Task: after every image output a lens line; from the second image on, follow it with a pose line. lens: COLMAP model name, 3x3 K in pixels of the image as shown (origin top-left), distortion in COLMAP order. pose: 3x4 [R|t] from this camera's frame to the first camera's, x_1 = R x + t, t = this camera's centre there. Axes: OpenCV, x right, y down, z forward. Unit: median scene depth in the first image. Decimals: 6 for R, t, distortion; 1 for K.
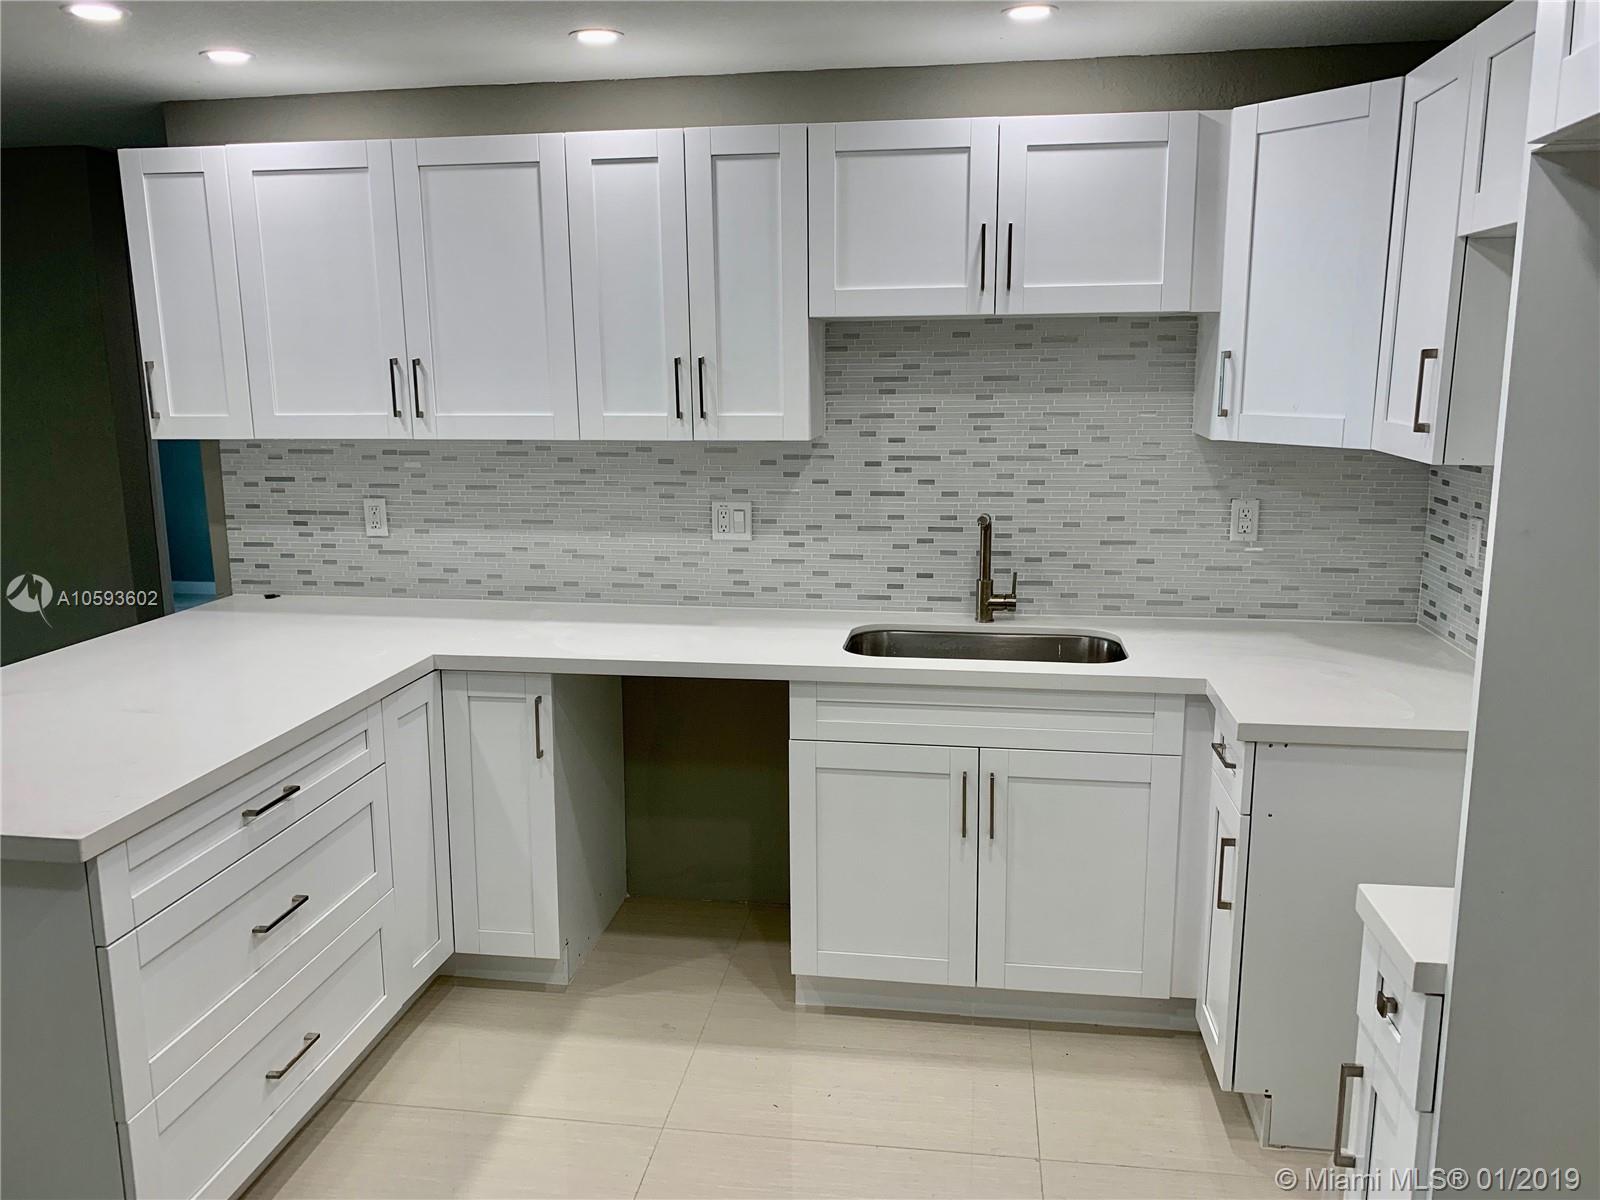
lens RADIAL K [[1209.9, 0, 798.5], [0, 1209.9, 605.9], [0, 0, 1]] dist [0.065722, -0.023473]
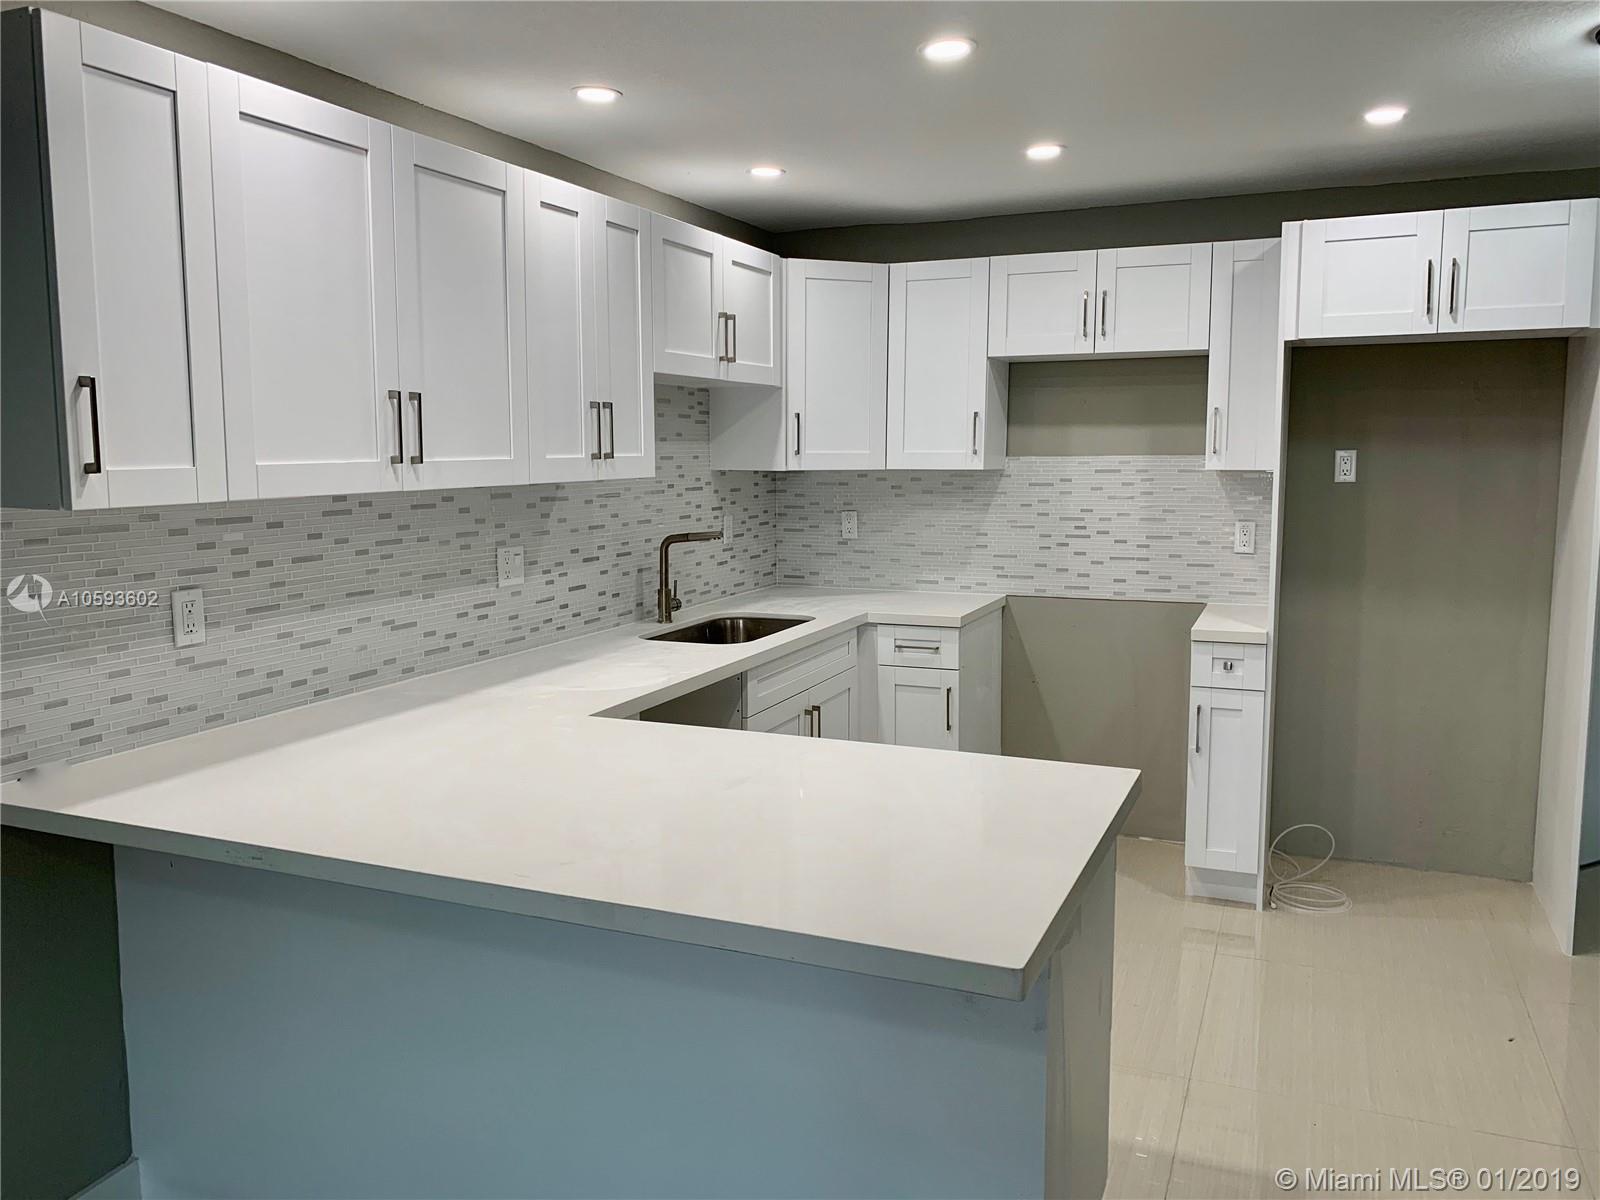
lens RADIAL K [[1209.9, 0, 795.0], [0, 1209.9, 595.6], [0, 0, 1]] dist [0.065722, -0.023473]
pose [[0.266365, -0.115999, 0.956867, -0.951882], [0.192627, 0.979112, 0.065074, -0.066562], [-0.944428, 0.166985, 0.283146, 0.499496]]
